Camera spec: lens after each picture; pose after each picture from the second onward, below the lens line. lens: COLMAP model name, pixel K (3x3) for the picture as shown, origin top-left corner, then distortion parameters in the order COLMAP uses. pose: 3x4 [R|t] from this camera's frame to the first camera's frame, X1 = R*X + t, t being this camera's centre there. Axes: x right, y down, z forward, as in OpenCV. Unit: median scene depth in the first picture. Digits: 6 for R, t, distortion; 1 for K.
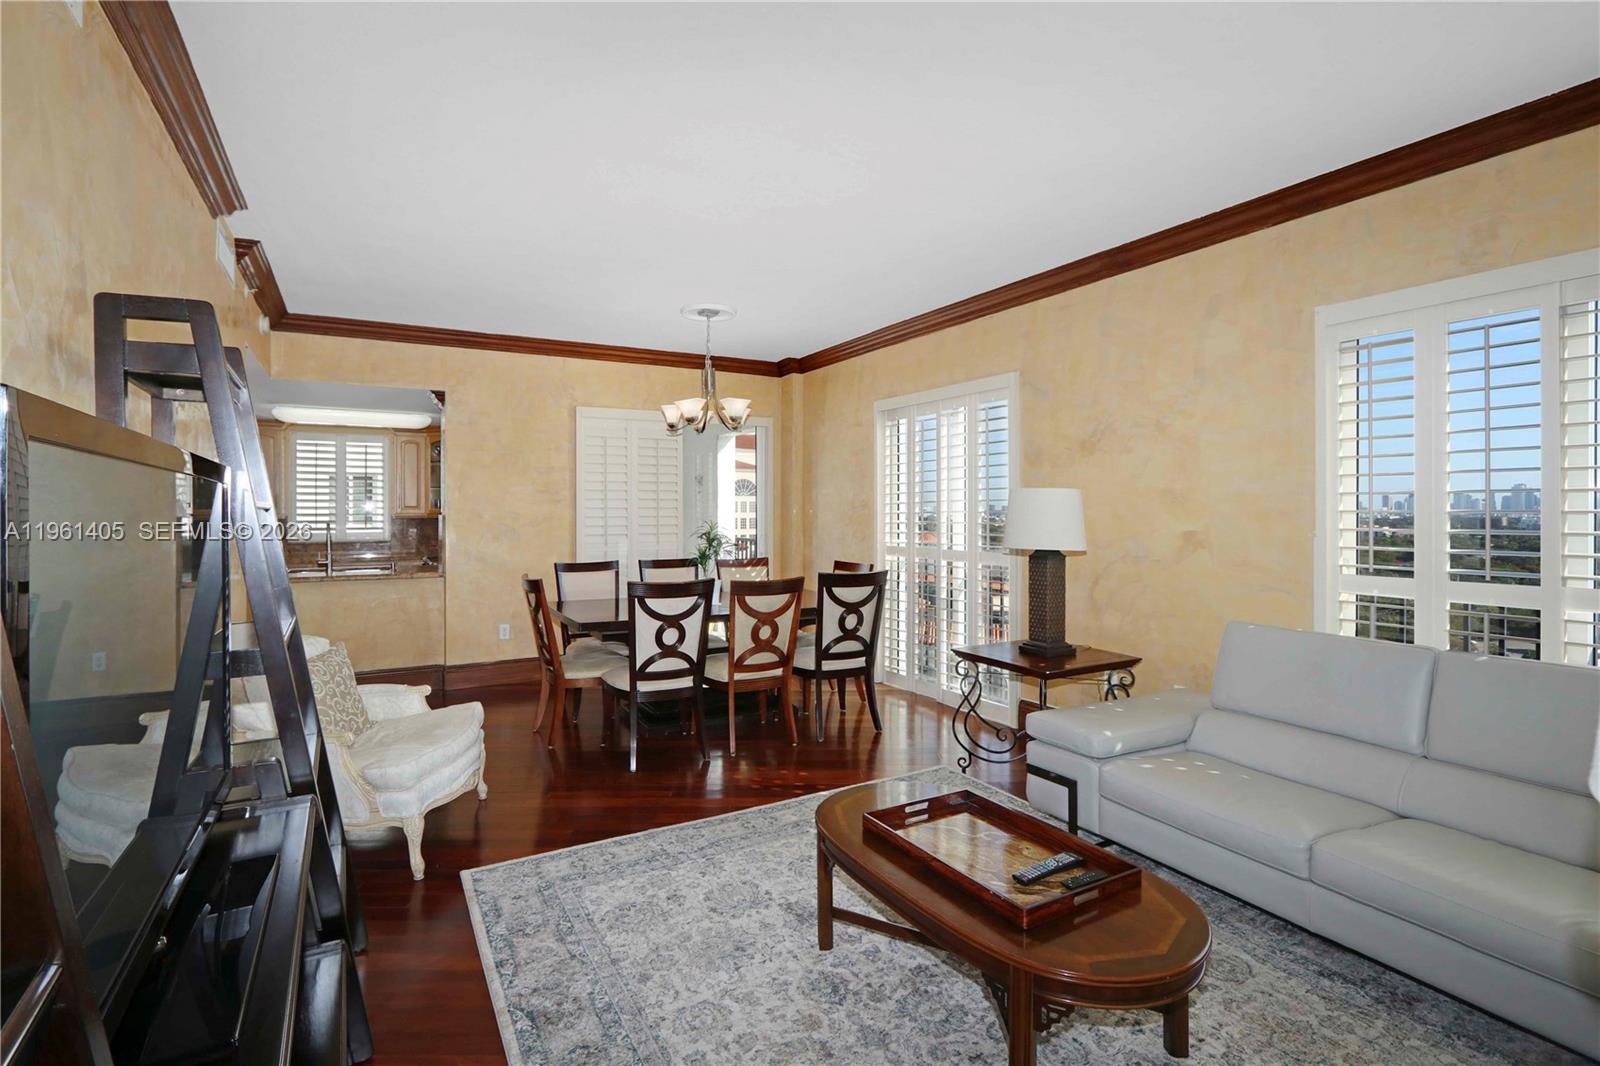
lens RADIAL K [[748.4, 0, 789.0], [0, 748.4, 510.6], [0, 0, 1]] dist [-0.011306, -0.000011]
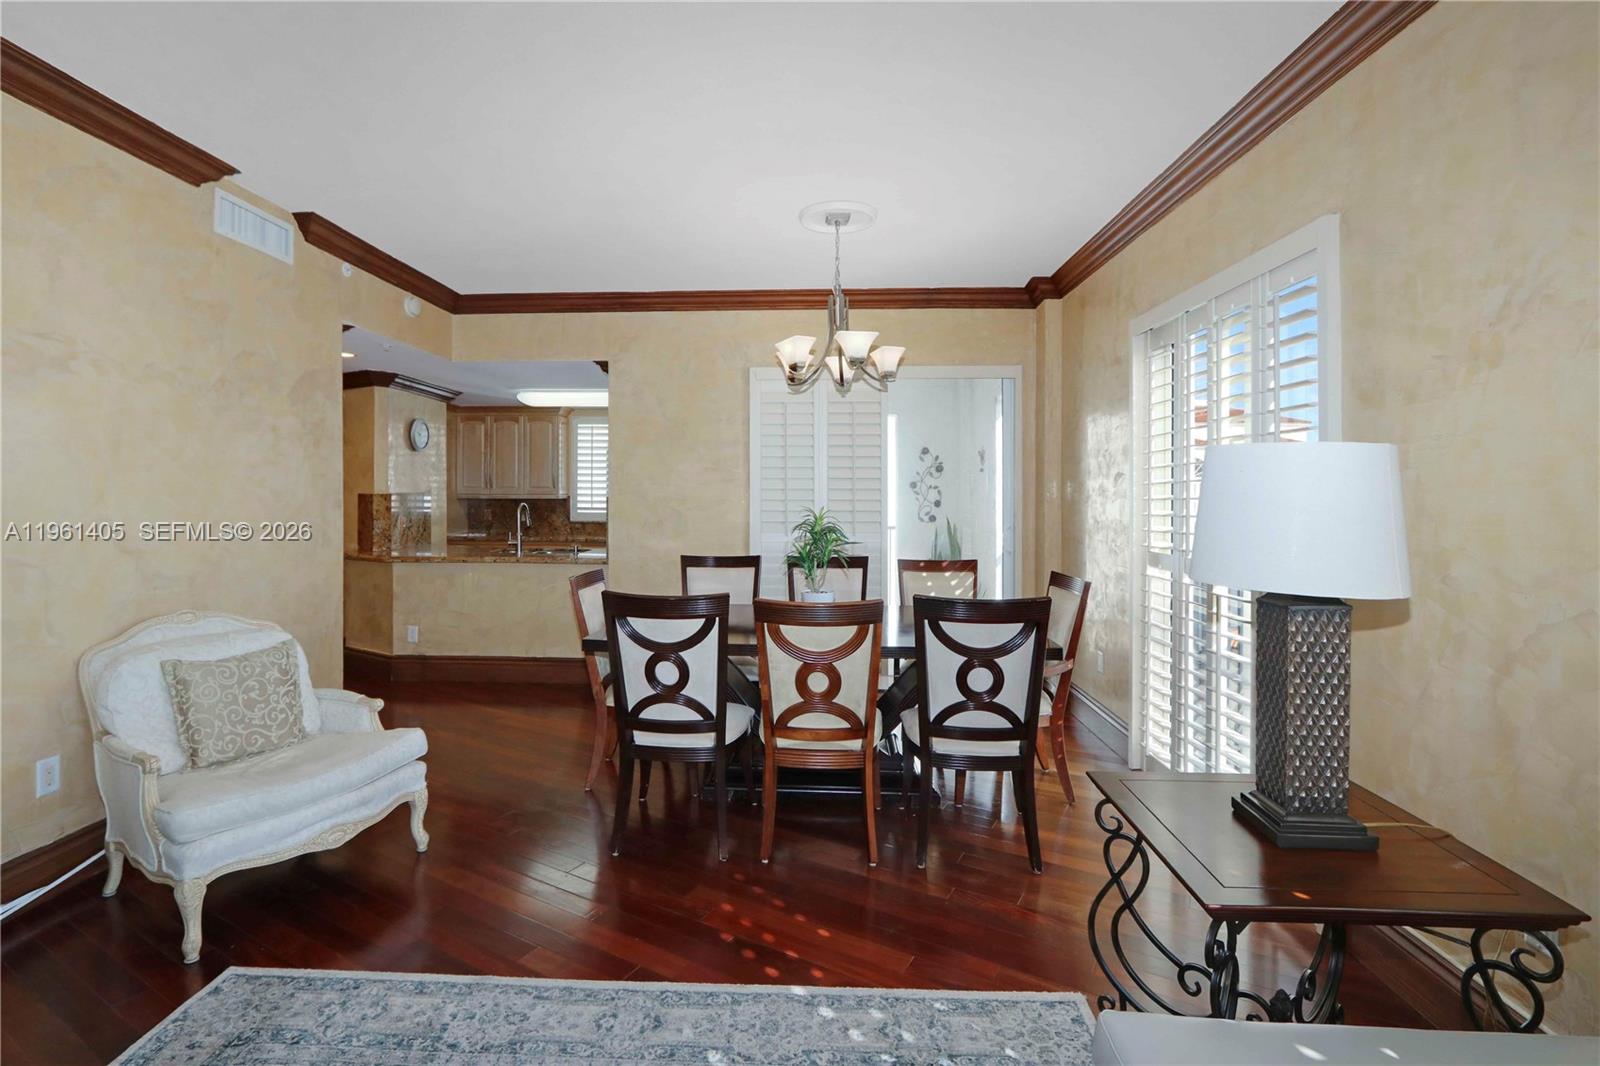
lens RADIAL K [[755.9, 0, 797.7], [0, 755.9, 494.1], [0, 0, 1]] dist [-0.011483, 0.000374]
pose [[0.852051, 0.006631, -0.523417, 0.268326], [-0.006207, 0.999977, 0.002564, -0.000629], [0.523422, 0.001064, 0.852073, 0.403156]]
